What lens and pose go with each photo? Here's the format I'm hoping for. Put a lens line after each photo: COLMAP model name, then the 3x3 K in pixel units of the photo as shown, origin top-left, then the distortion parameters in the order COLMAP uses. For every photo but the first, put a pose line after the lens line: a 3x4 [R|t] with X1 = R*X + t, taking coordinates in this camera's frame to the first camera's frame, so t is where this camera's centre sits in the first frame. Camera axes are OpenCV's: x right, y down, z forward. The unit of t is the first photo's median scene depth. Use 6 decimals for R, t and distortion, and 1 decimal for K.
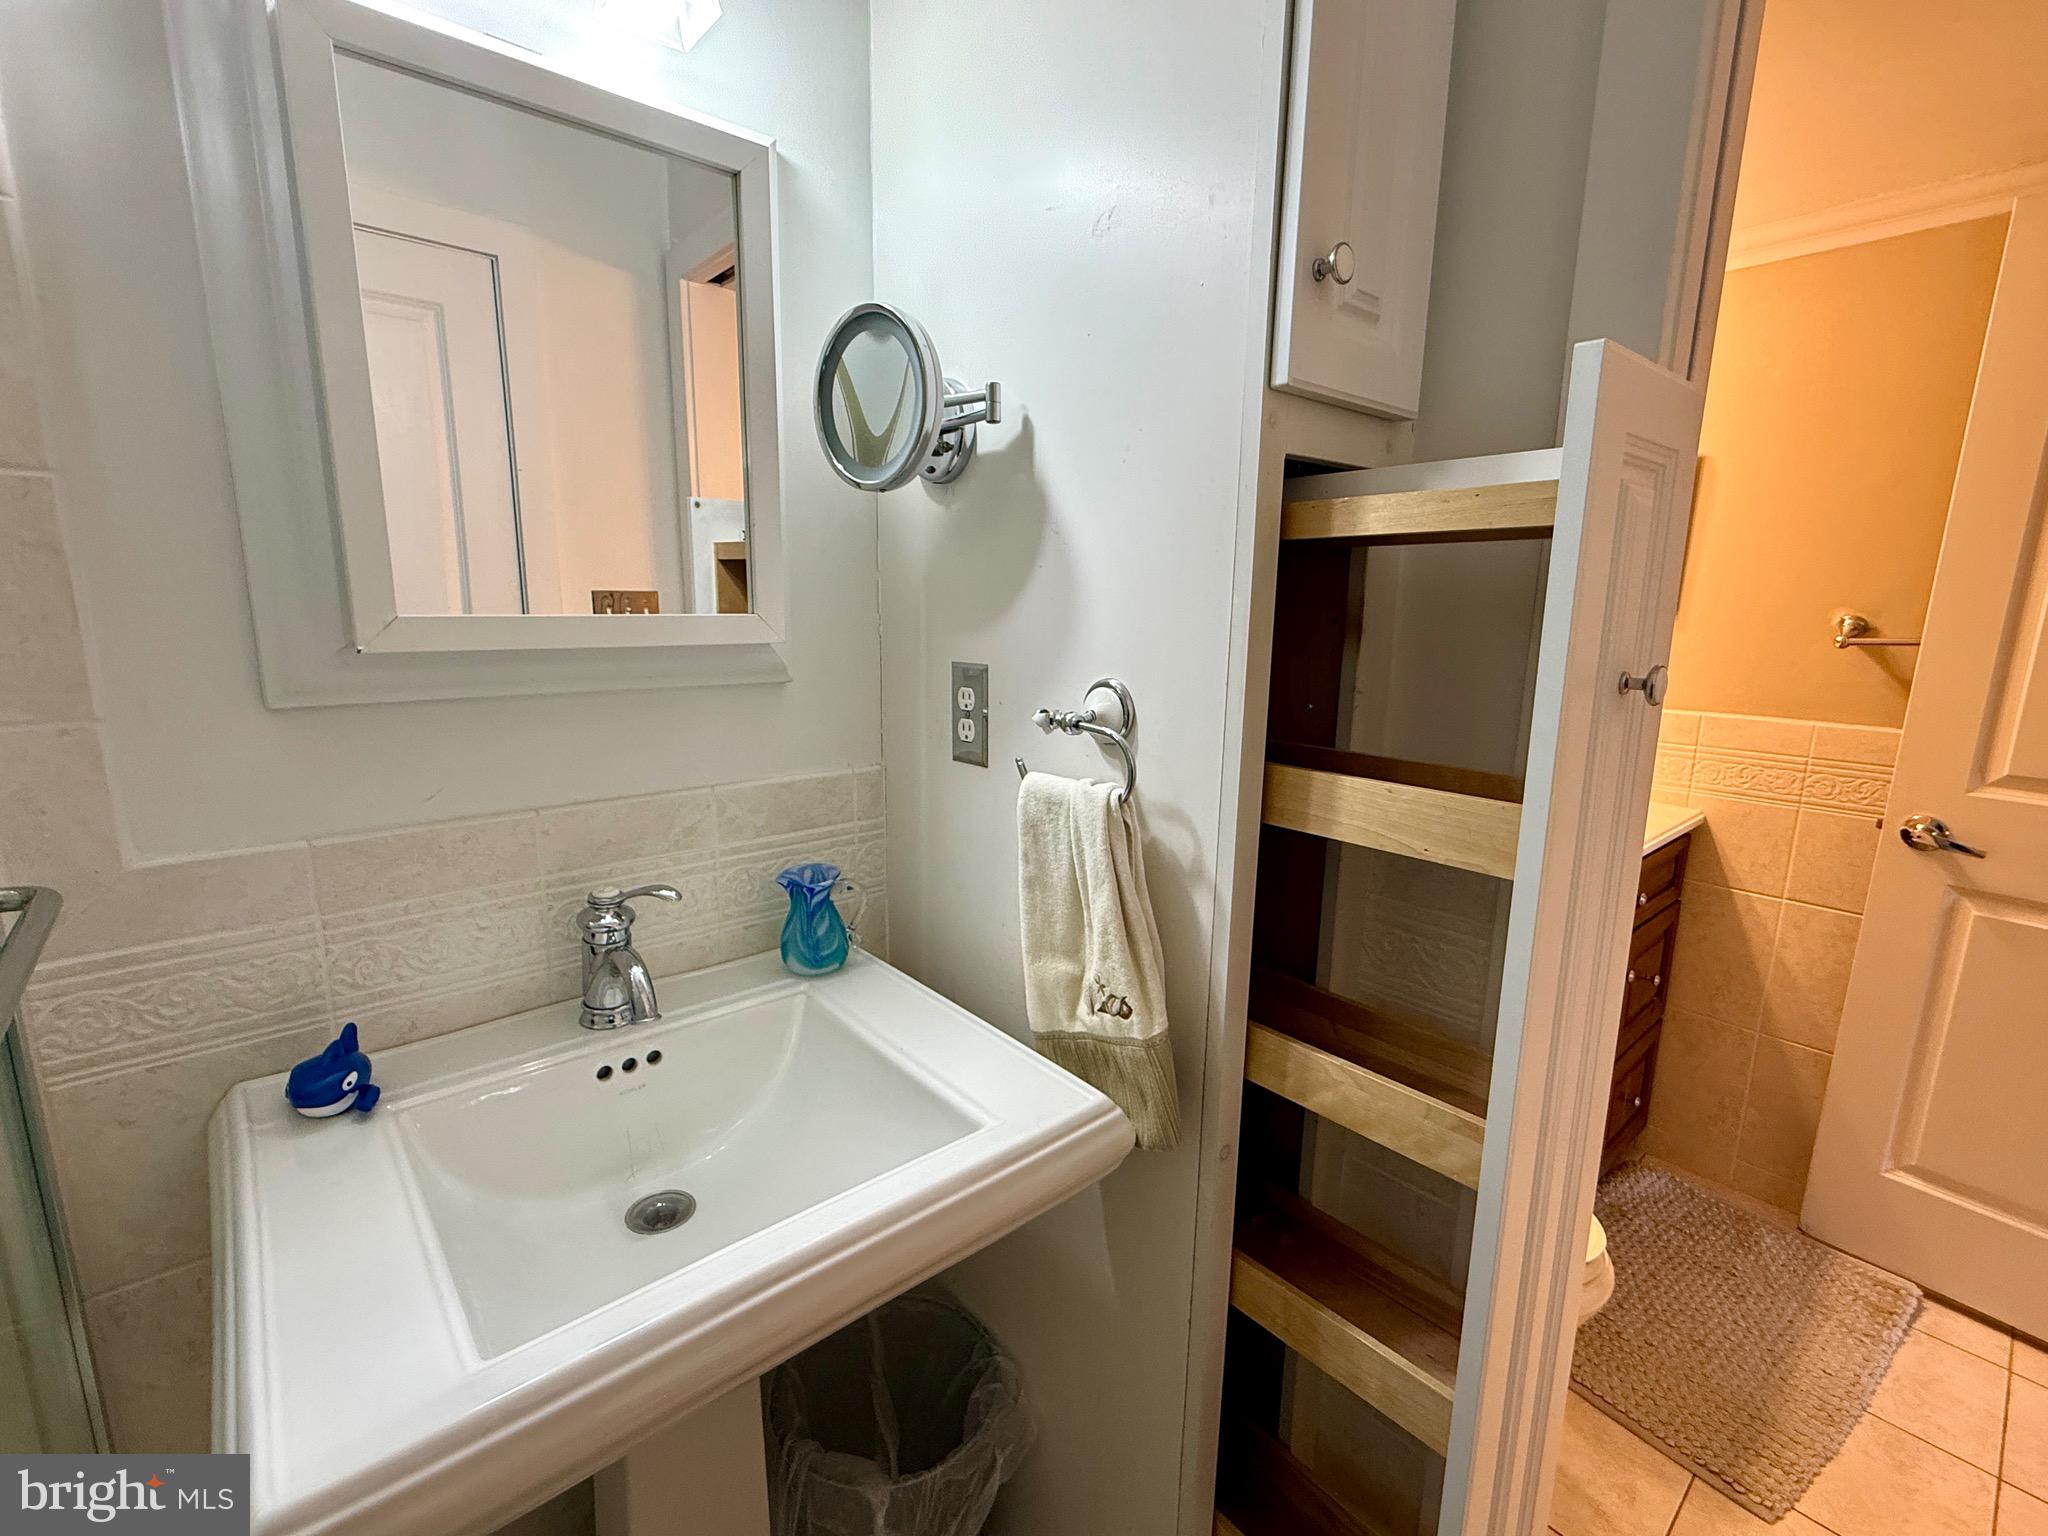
lens RADIAL K [[913.0, 0, 1039.8], [0, 913.0, 767.6], [0, 0, 1]] dist [0.000322, -0.000663]
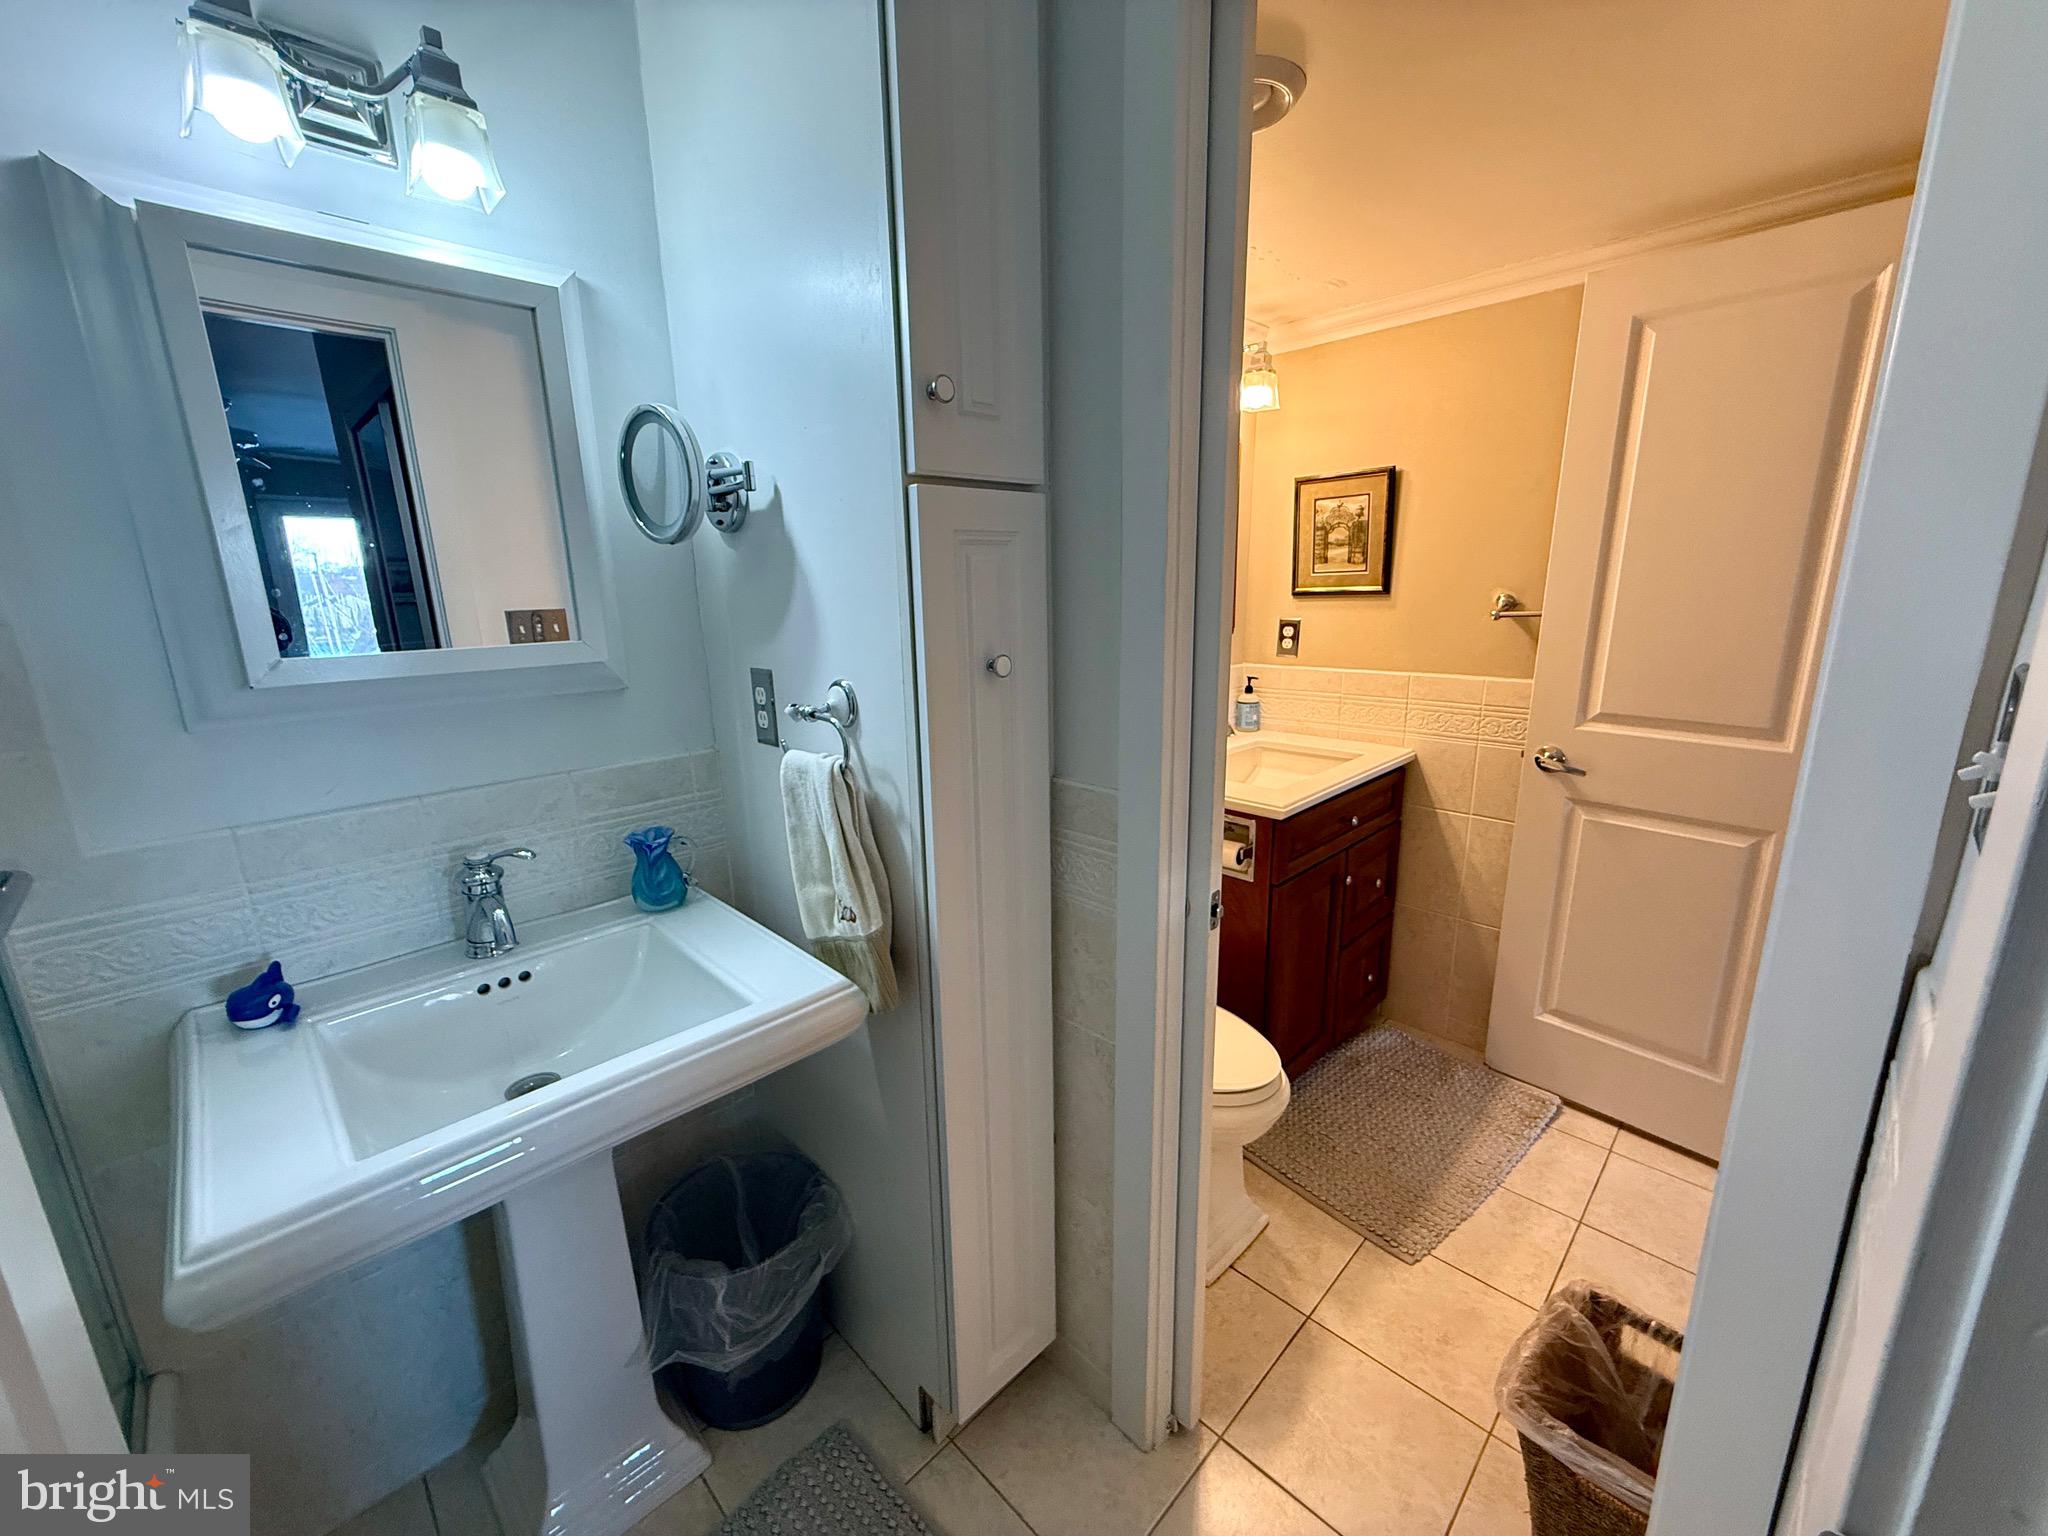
lens RADIAL K [[813.5, 0, 1036.7], [0, 813.5, 765.3], [0, 0, 1]] dist [0.000725, -0.000371]
pose [[0.997049, -0.050616, 0.057711, 0.271235], [0.048427, 0.998076, 0.038724, -0.001795], [-0.059560, -0.035815, 0.997582, -0.223290]]
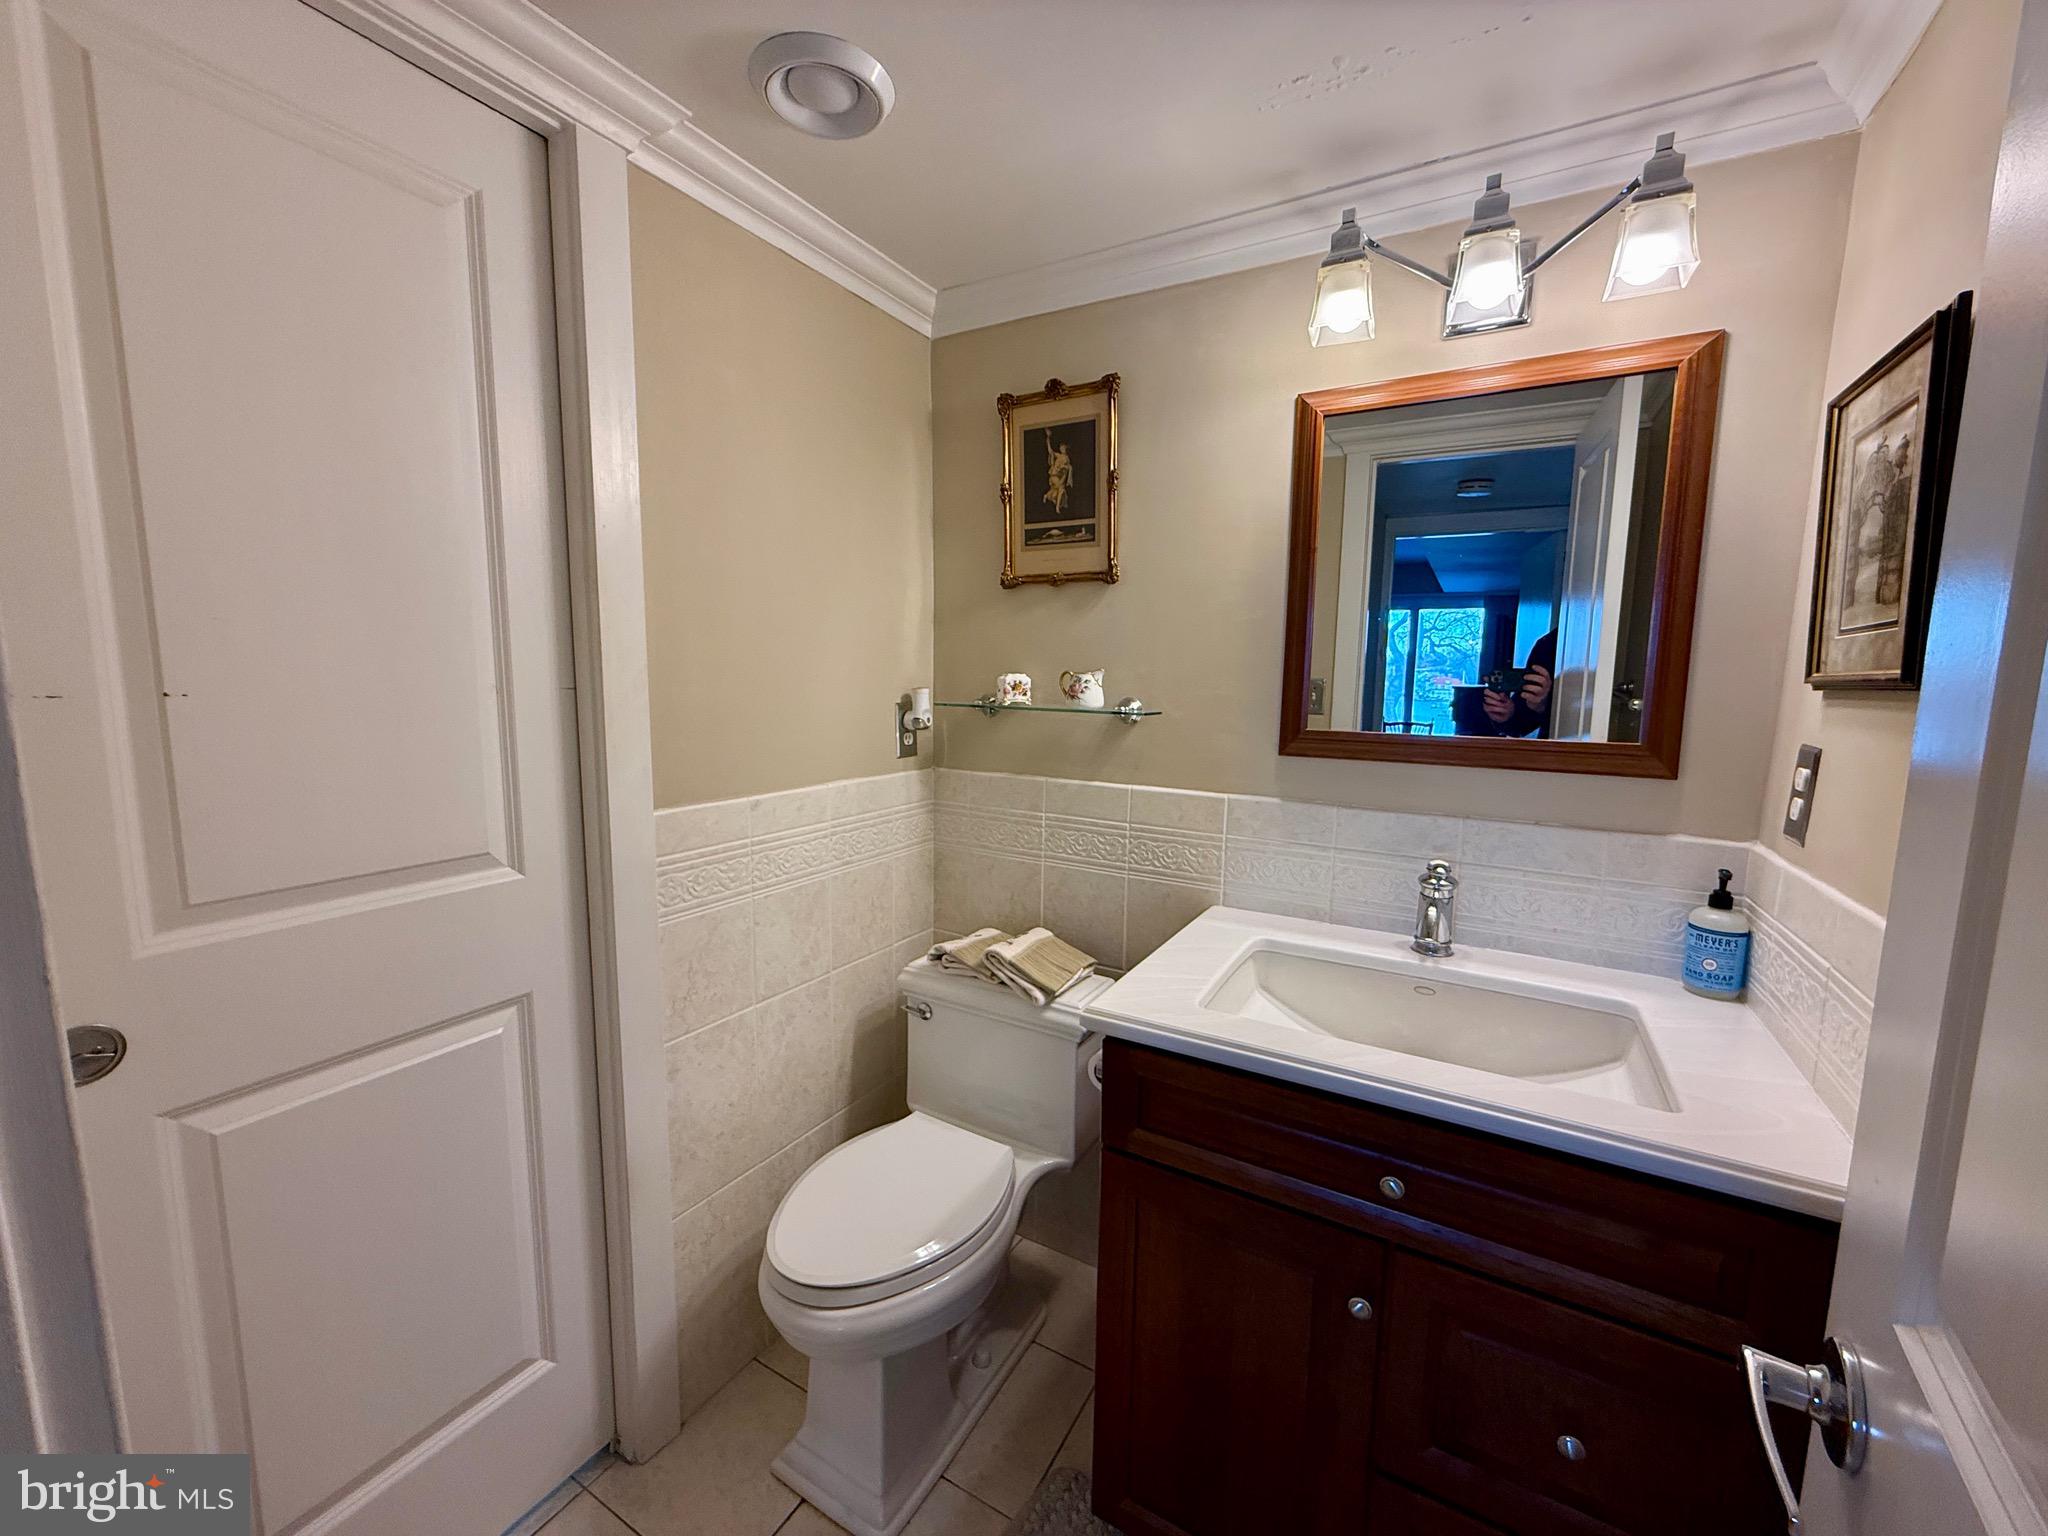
lens RADIAL K [[813.5, 0, 1024.5], [0, 813.5, 779.8], [0, 0, 1]] dist [0.000725, -0.000371]
pose [[0.332191, 0.099194, -0.937982, 1.910030], [-0.201243, 0.979010, 0.032261, -0.117978], [0.921494, 0.178046, 0.345180, 1.046926]]
